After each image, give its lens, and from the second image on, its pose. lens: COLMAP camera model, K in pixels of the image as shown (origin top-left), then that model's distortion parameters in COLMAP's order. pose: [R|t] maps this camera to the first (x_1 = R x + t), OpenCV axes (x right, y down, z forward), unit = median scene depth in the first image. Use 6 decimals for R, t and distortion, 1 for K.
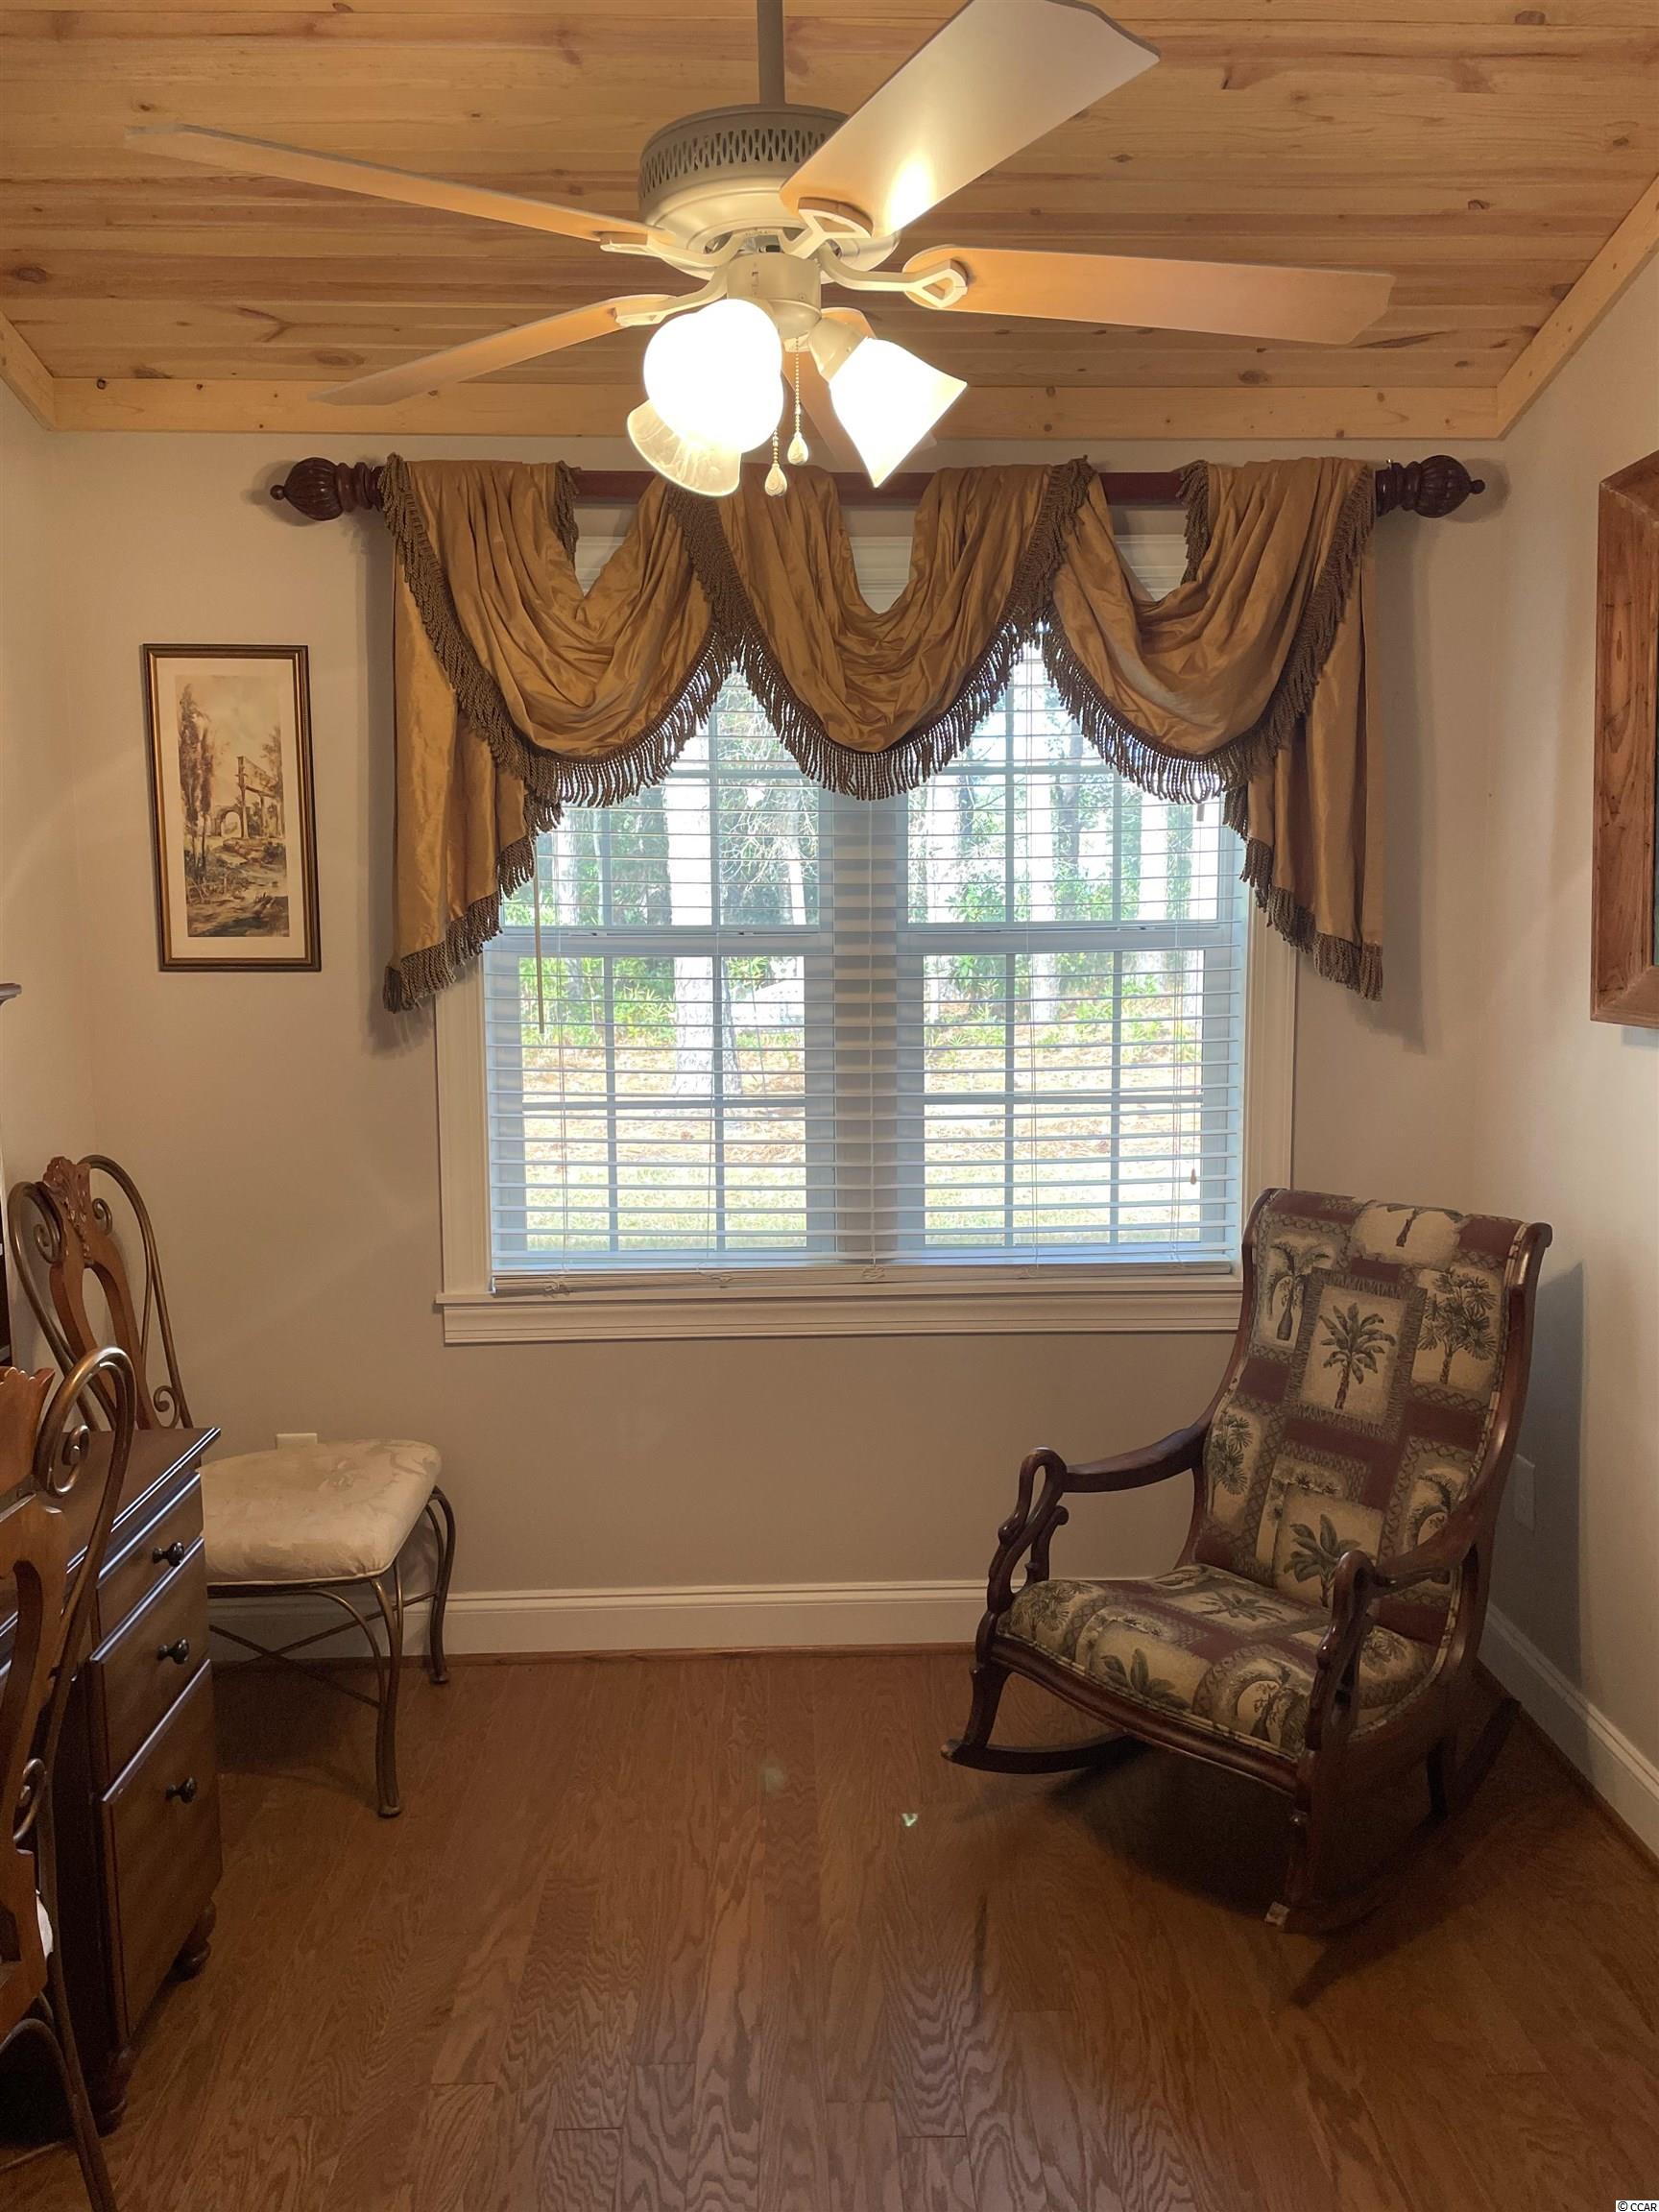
lens RADIAL K [[1666.6, 0, 834.3], [0, 1666.6, 1094.6], [0, 0, 1]] dist [0.087514, -0.111756]
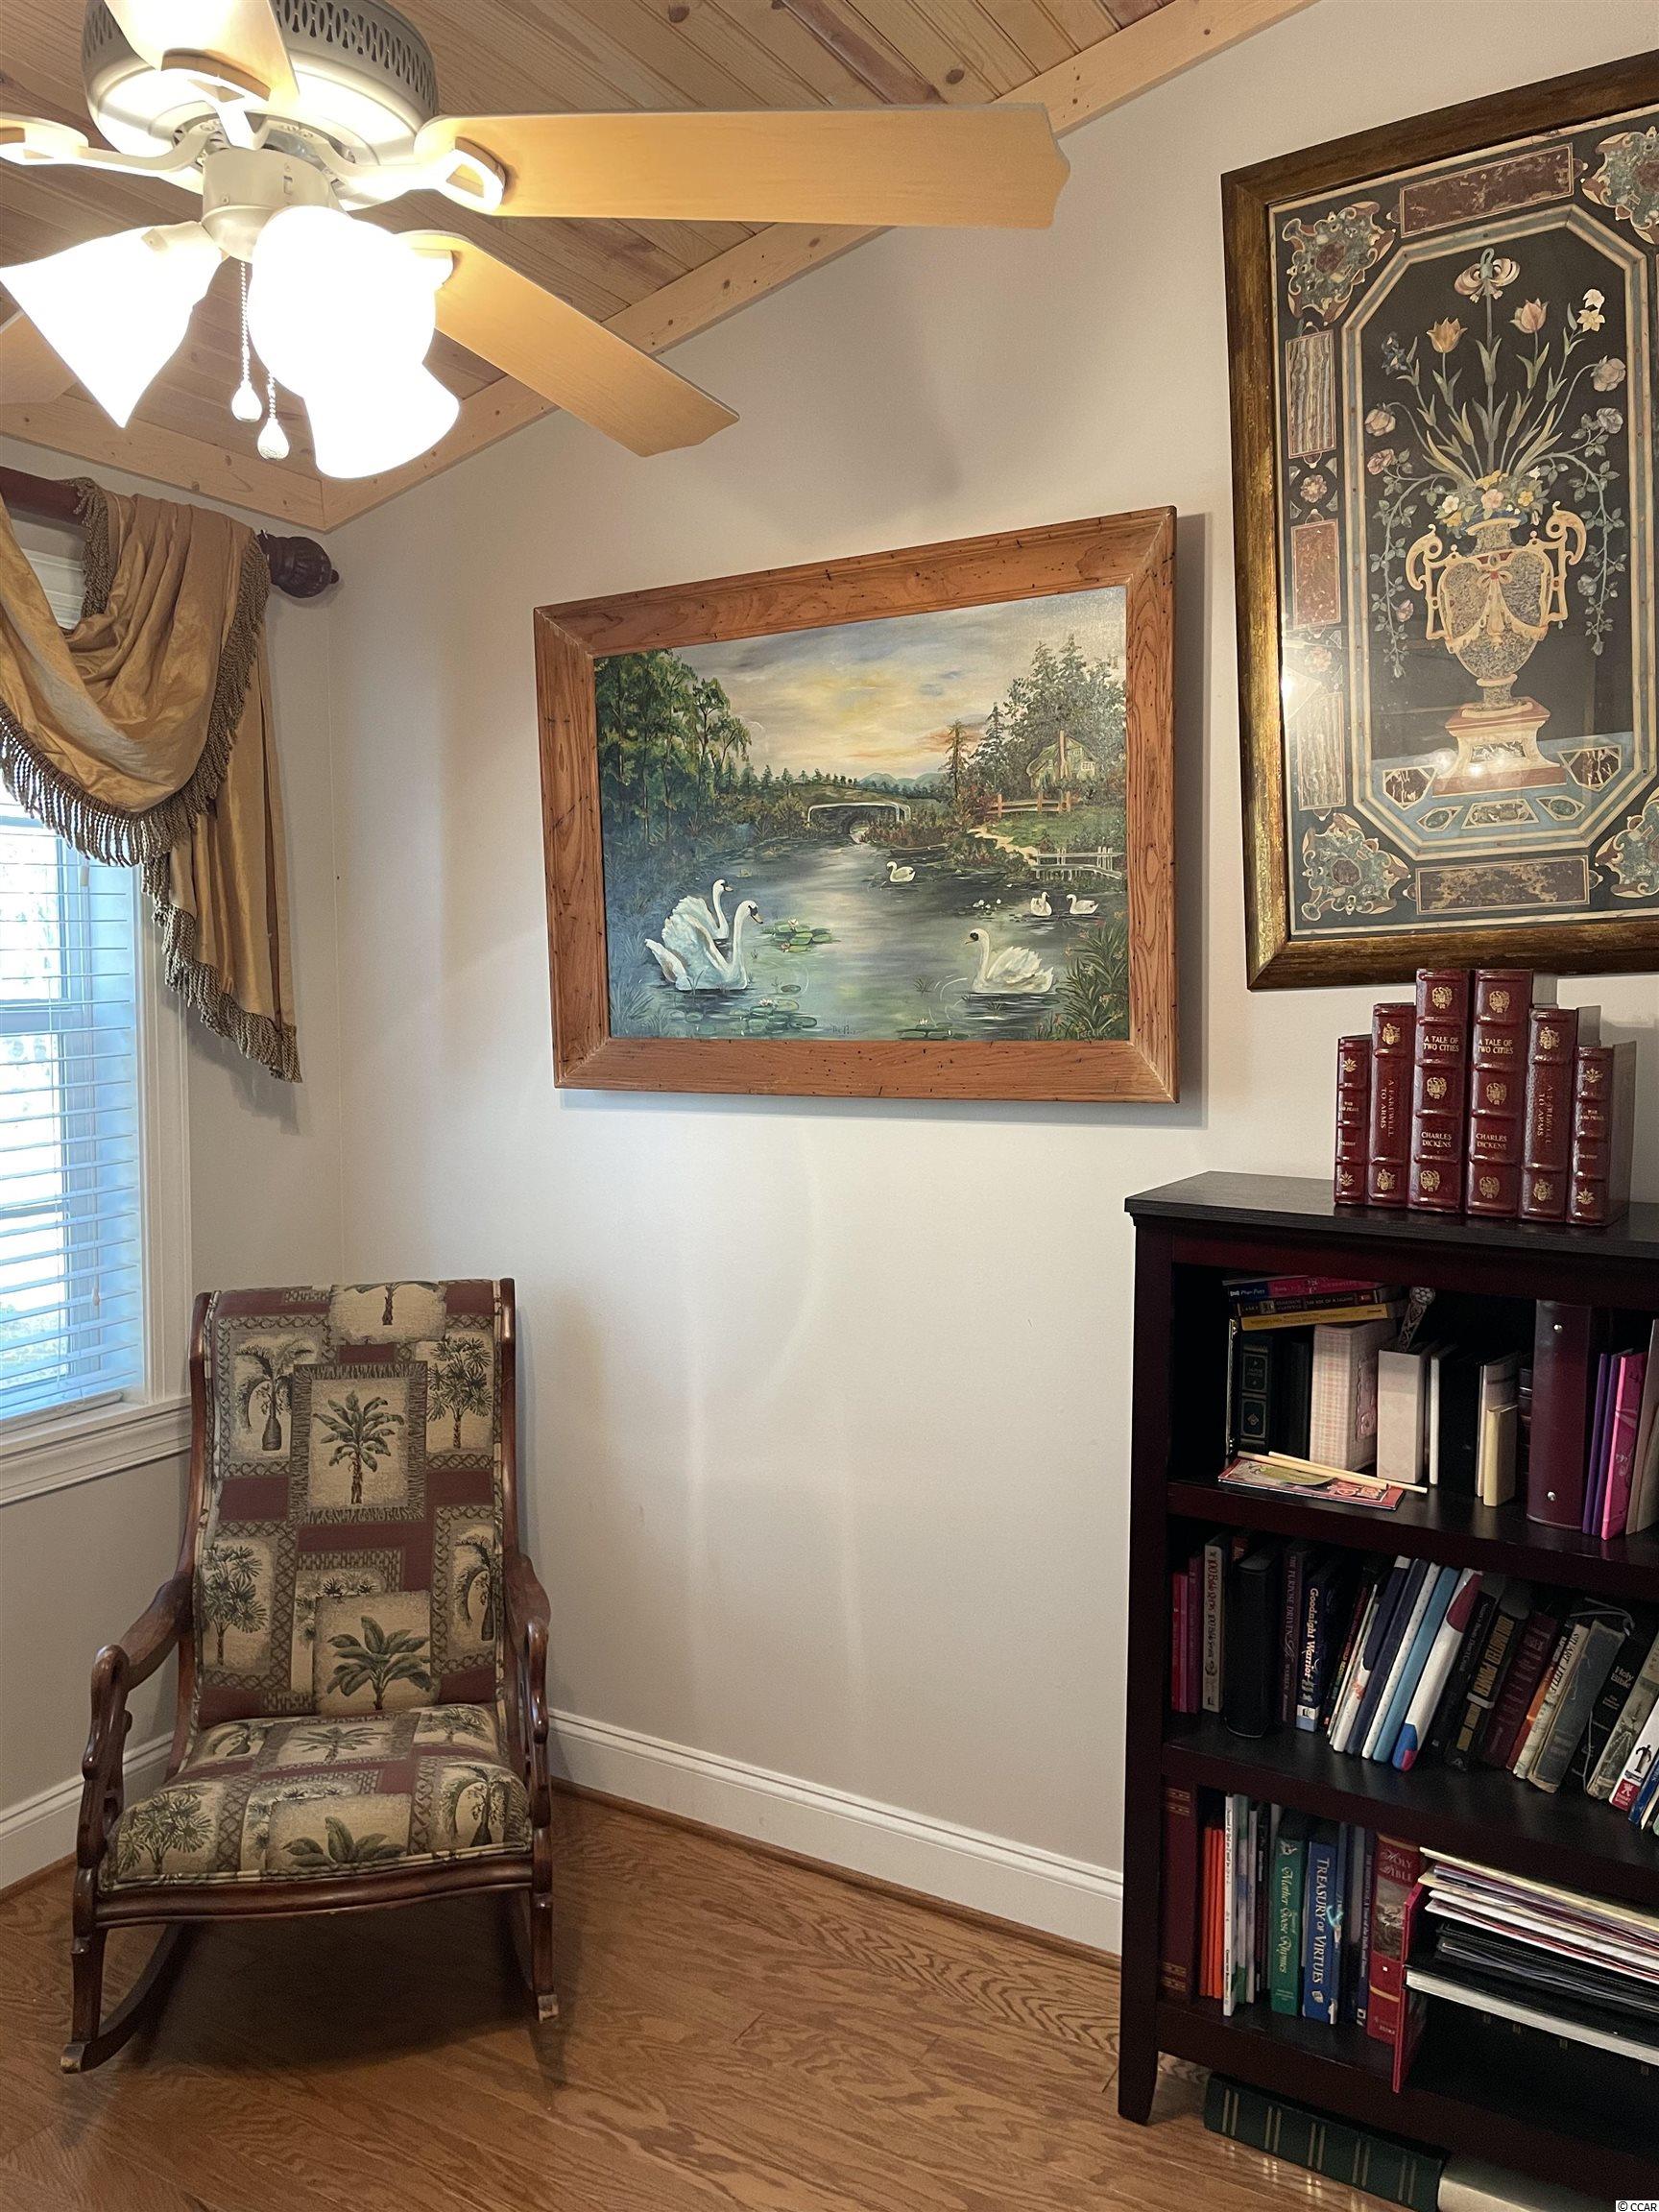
lens RADIAL K [[1666.6, 0, 837.8], [0, 1666.6, 1107.6], [0, 0, 1]] dist [0.087514, -0.111756]
pose [[0.525309, -0.060814, 0.848735, -0.364962], [0.095724, 0.995335, 0.012072, -0.024827], [-0.845510, 0.074902, 0.528680, 0.241638]]
